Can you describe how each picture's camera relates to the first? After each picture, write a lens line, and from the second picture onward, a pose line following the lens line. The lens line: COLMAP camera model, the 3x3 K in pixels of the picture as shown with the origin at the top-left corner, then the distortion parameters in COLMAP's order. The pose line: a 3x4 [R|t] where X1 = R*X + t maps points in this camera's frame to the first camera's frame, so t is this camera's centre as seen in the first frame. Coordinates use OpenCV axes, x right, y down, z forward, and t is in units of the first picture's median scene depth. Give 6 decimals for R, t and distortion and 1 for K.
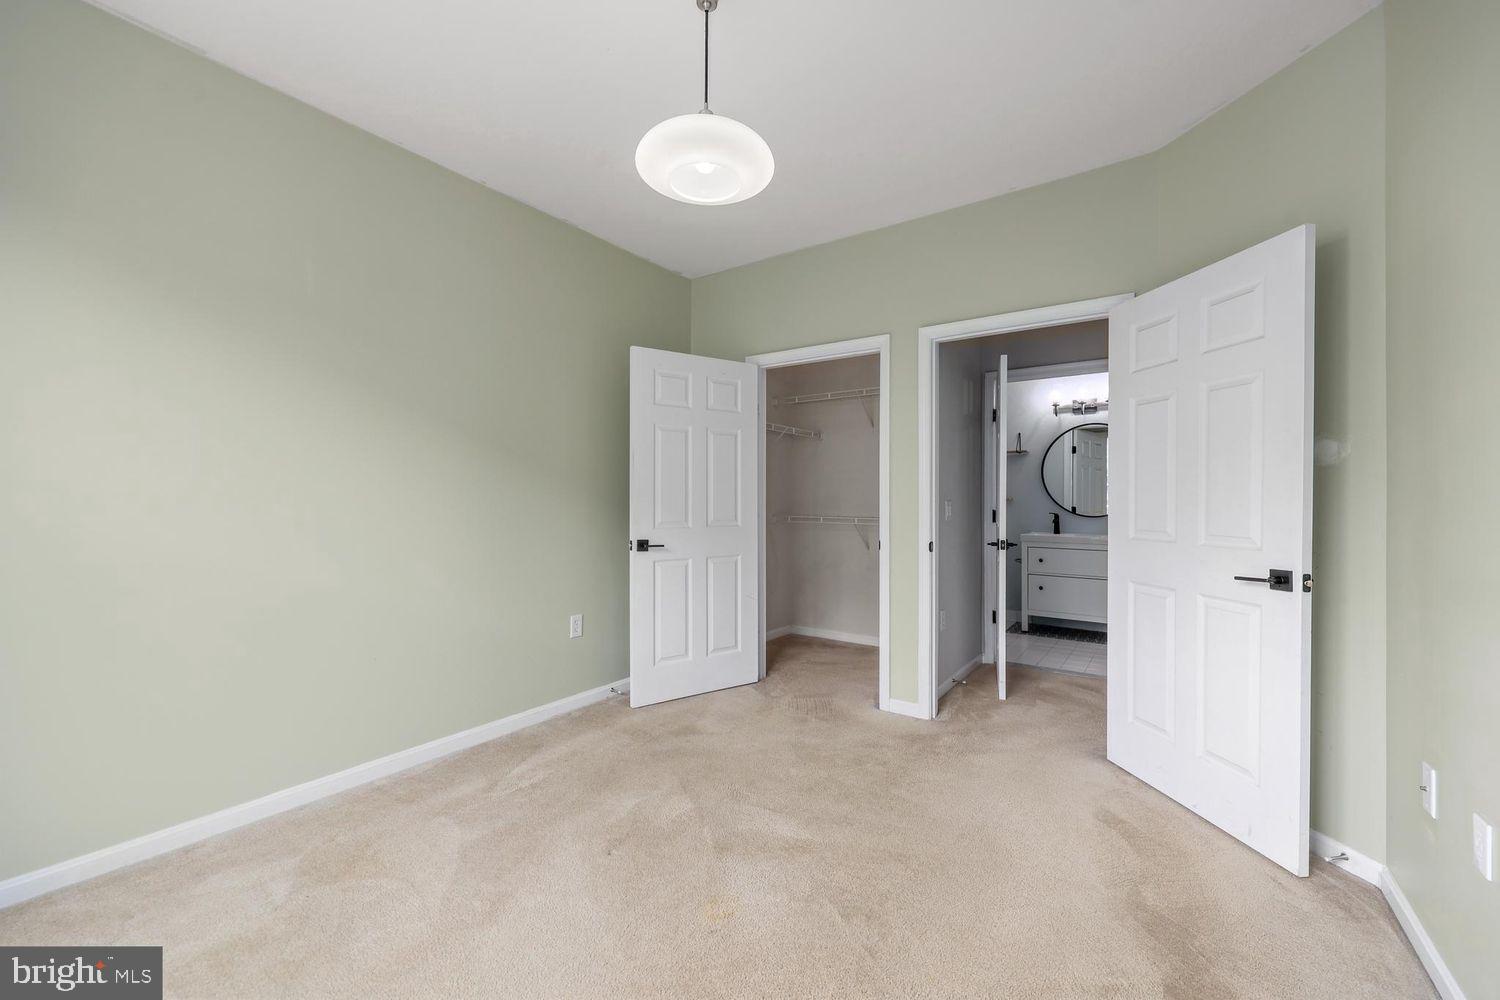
lens RADIAL K [[609.2, 0, 750.5], [0, 609.2, 500.9], [0, 0, 1]] dist [-0.000192, -0.000014]
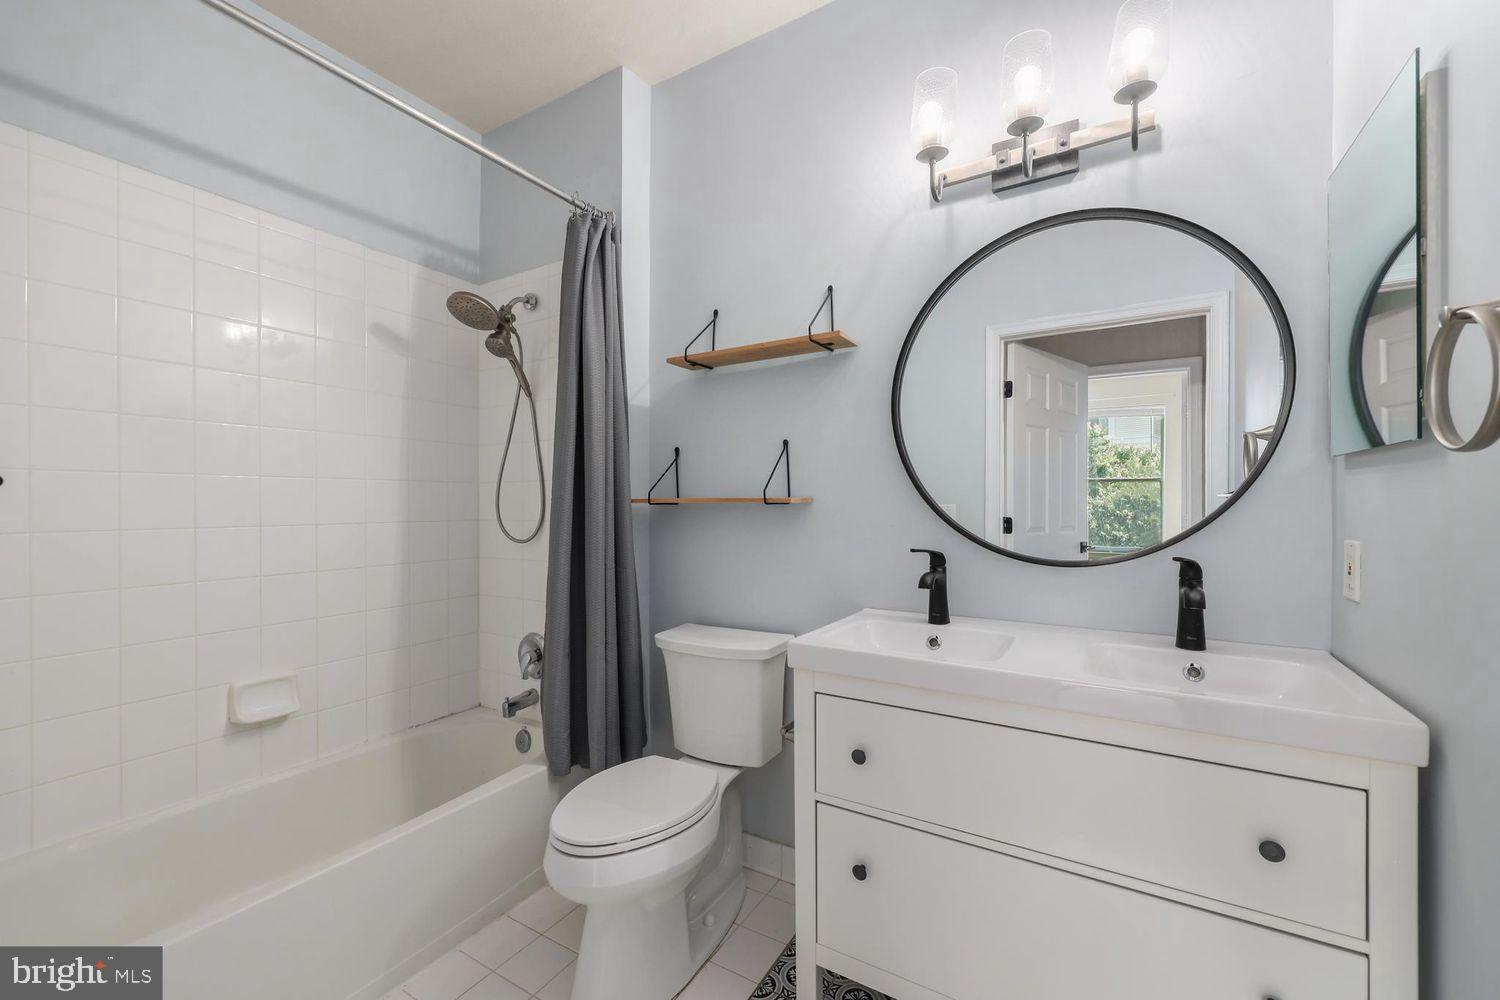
lens RADIAL K [[609.2, 0, 748.2], [0, 609.2, 502.5], [0, 0, 1]] dist [-0.000192, -0.000014]
pose [[0.998084, -0.006292, 0.061553, 0.399074], [0.006170, 0.999979, 0.002172, -0.002384], [-0.061566, -0.001788, 0.998101, 0.728466]]
